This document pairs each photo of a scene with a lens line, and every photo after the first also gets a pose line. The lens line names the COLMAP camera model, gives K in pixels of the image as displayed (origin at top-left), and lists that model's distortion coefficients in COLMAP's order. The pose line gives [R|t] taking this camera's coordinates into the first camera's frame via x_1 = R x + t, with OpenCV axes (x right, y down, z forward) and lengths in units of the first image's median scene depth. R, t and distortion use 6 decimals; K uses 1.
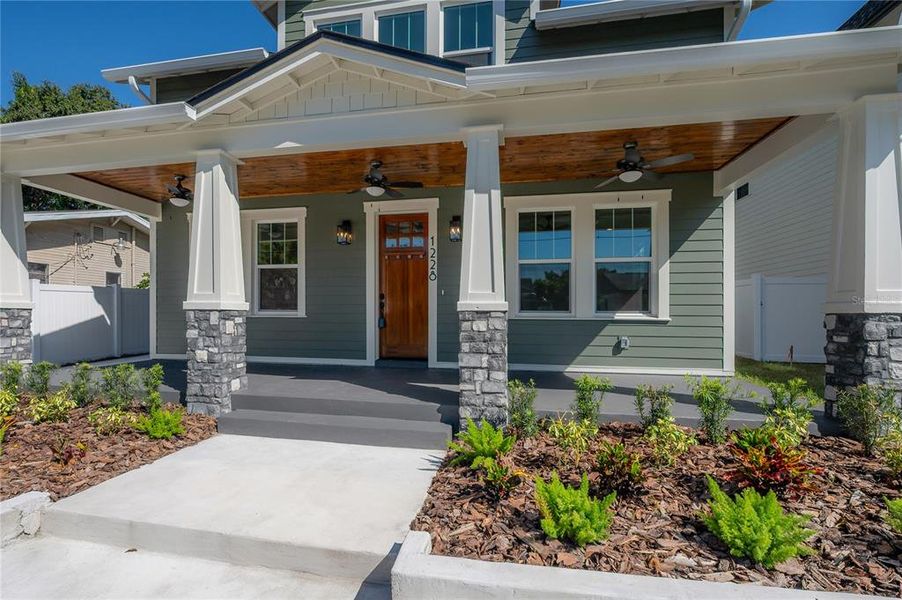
lens RADIAL K [[466.2, 0, 442.3], [0, 466.2, 335.8], [0, 0, 1]] dist [-0.014541, 0.000195]
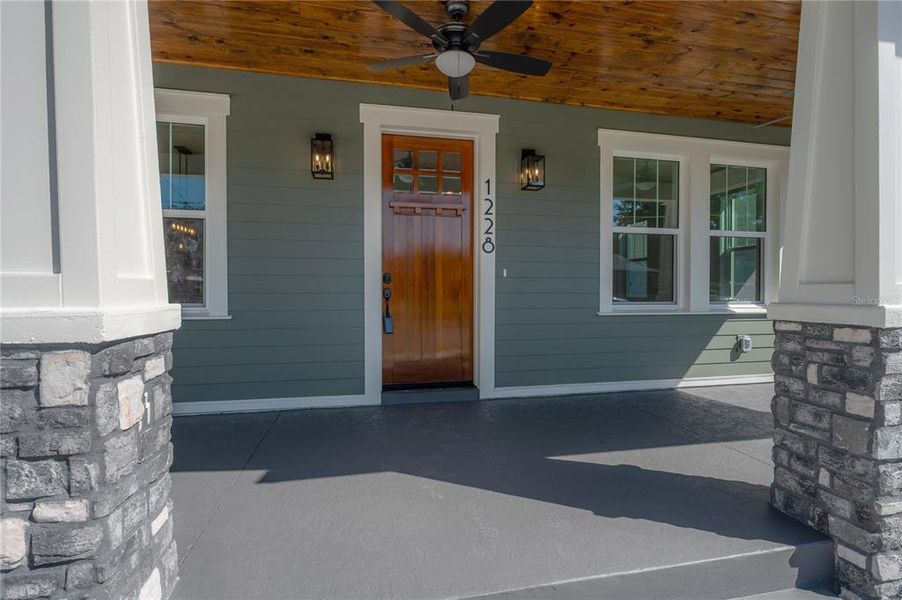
lens RADIAL K [[428.1, 0, 457.1], [0, 428.1, 304.4], [0, 0, 1]] dist [-0.013973, 0.001971]
pose [[0.898348, -0.019403, 0.438856, -0.387605], [0.022921, 0.999734, -0.002718, -0.068162], [-0.438686, 0.012500, 0.898553, 0.685748]]
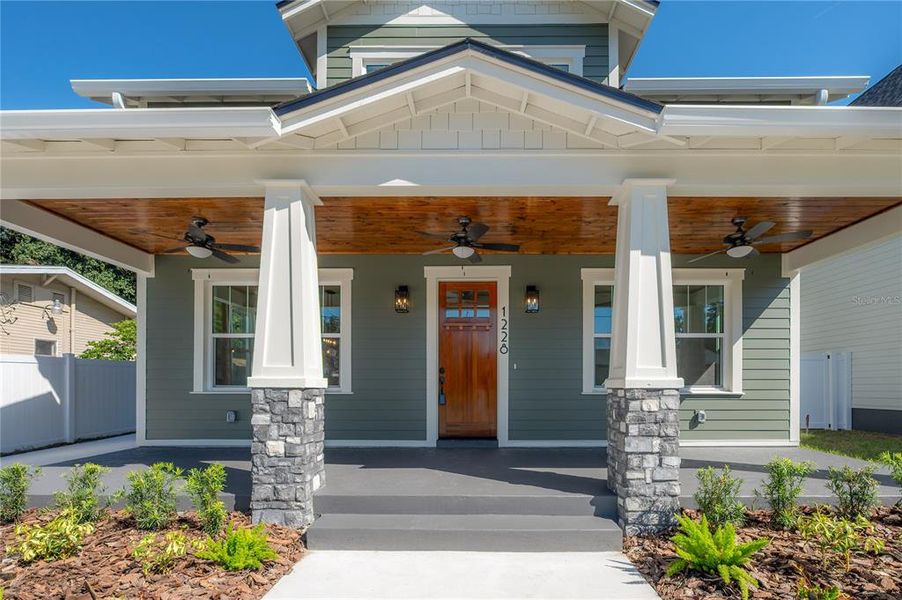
lens RADIAL K [[428.1, 0, 481.4], [0, 428.1, 398.2], [0, 0, 1]] dist [-0.013973, 0.001971]
pose [[0.974693, -0.011284, 0.223263, -0.333919], [0.015395, 0.999742, -0.016679, -0.021335], [-0.223017, 0.019694, 0.974616, 0.233938]]
